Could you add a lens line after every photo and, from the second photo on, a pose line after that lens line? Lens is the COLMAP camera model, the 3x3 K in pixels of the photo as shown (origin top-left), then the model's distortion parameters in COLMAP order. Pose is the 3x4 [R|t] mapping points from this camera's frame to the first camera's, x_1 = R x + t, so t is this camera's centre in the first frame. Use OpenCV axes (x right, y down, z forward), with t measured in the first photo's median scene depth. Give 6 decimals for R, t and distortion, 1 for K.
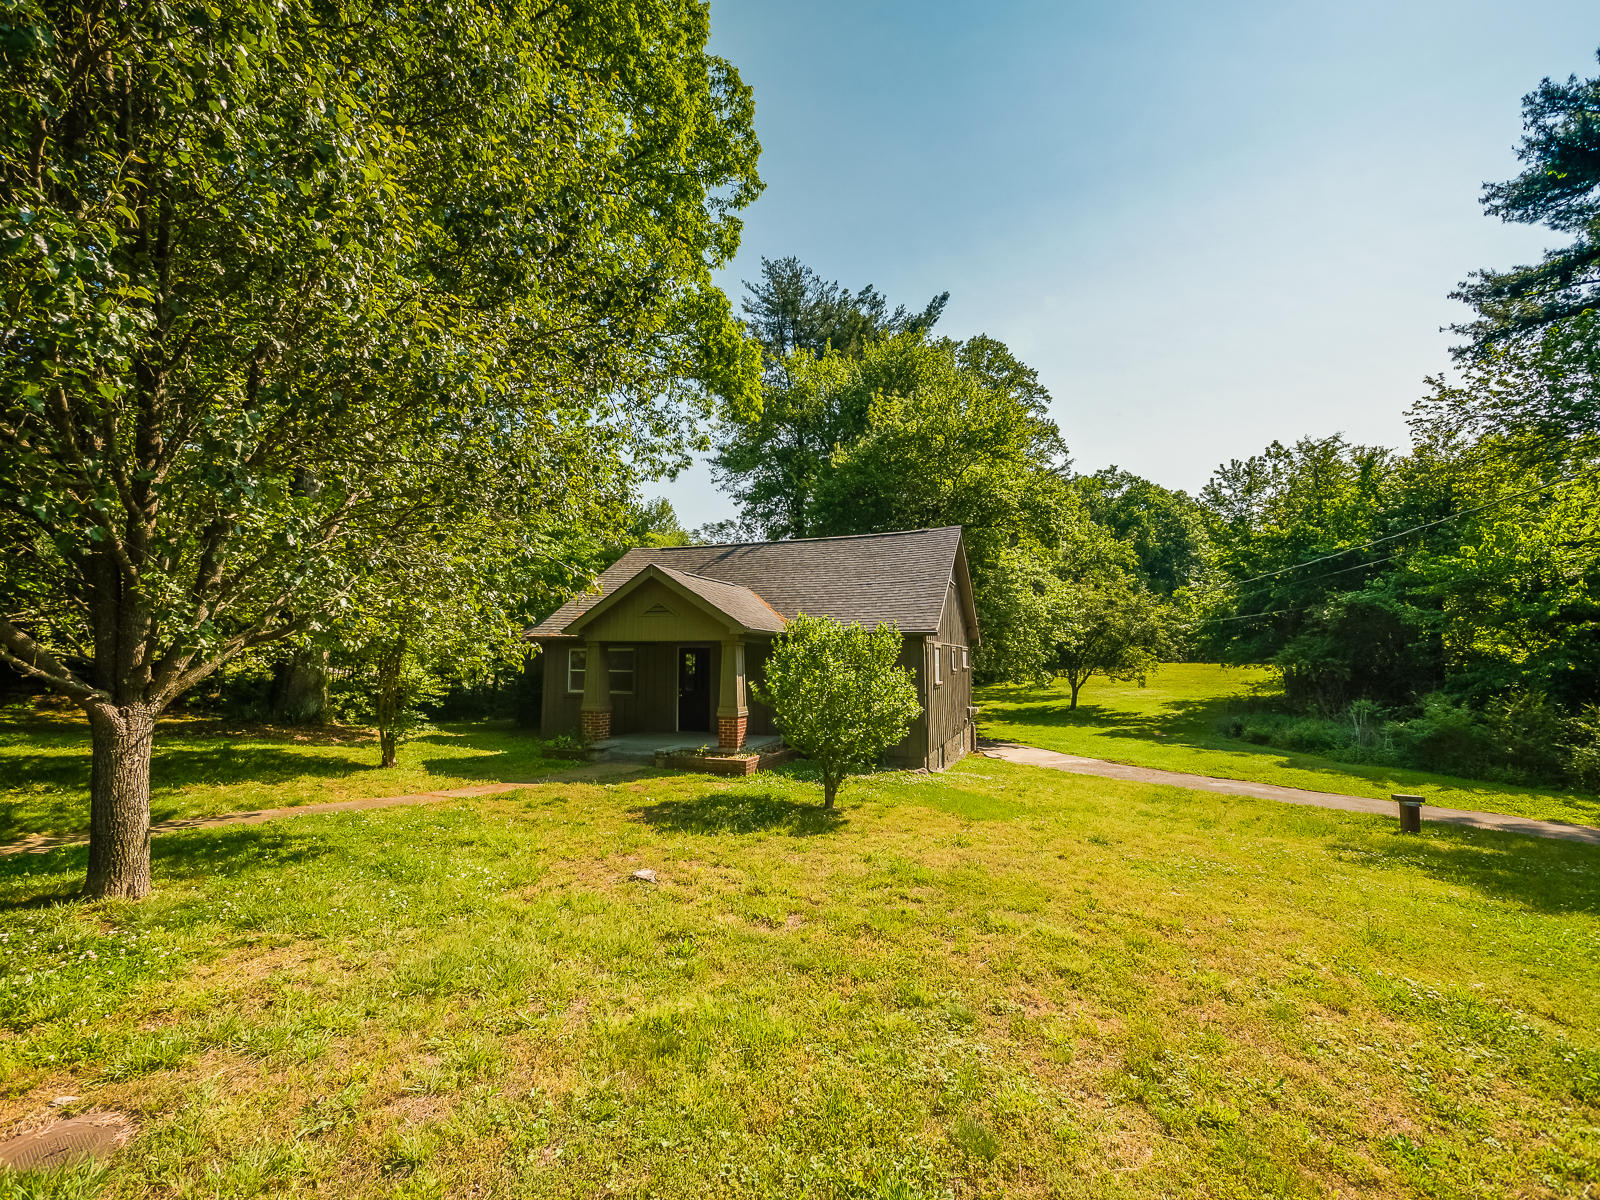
lens RADIAL K [[685.9, 0, 800.0], [0, 685.9, 600.0], [0, 0, 1]] dist [-0.006694, 0.006073]
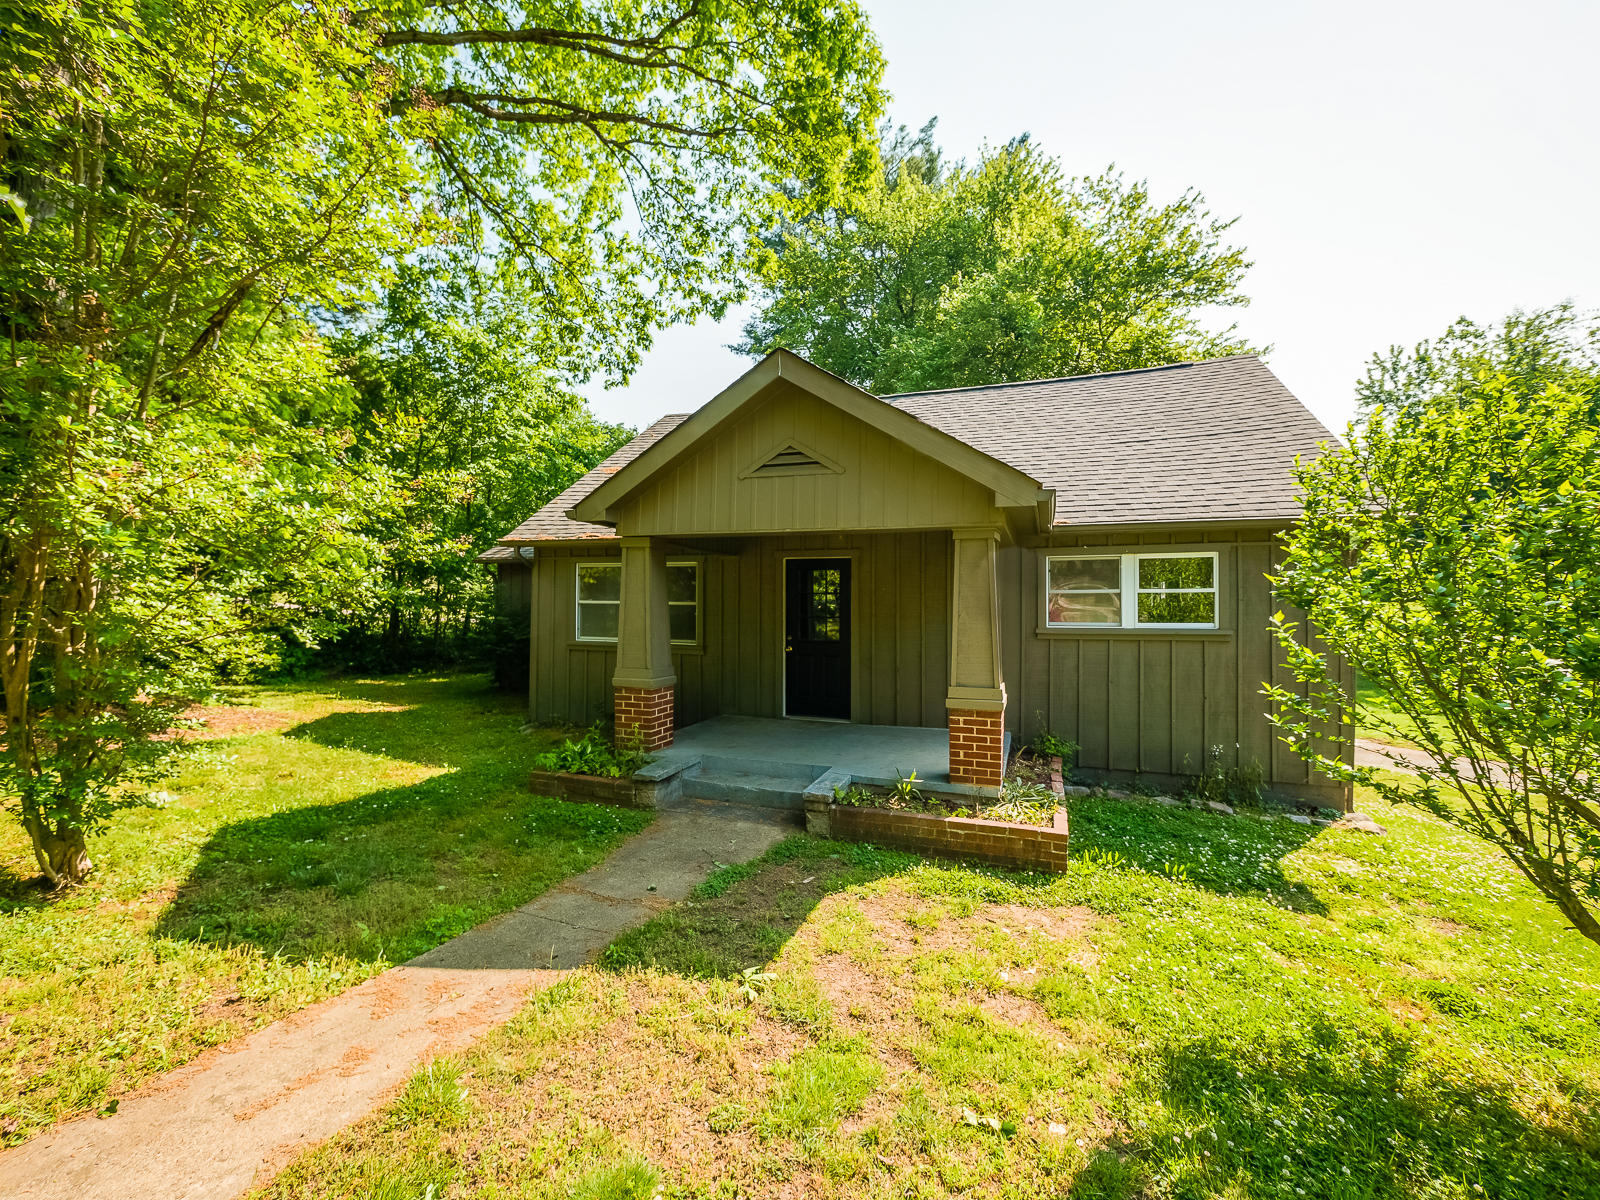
lens RADIAL K [[685.9, 0, 800.0], [0, 685.9, 600.0], [0, 0, 1]] dist [-0.006694, 0.006073]
pose [[0.999922, 0.003151, 0.012068, -0.112850], [-0.004240, 0.995814, 0.091308, 0.034682], [-0.011730, -0.091352, 0.995750, 0.308591]]
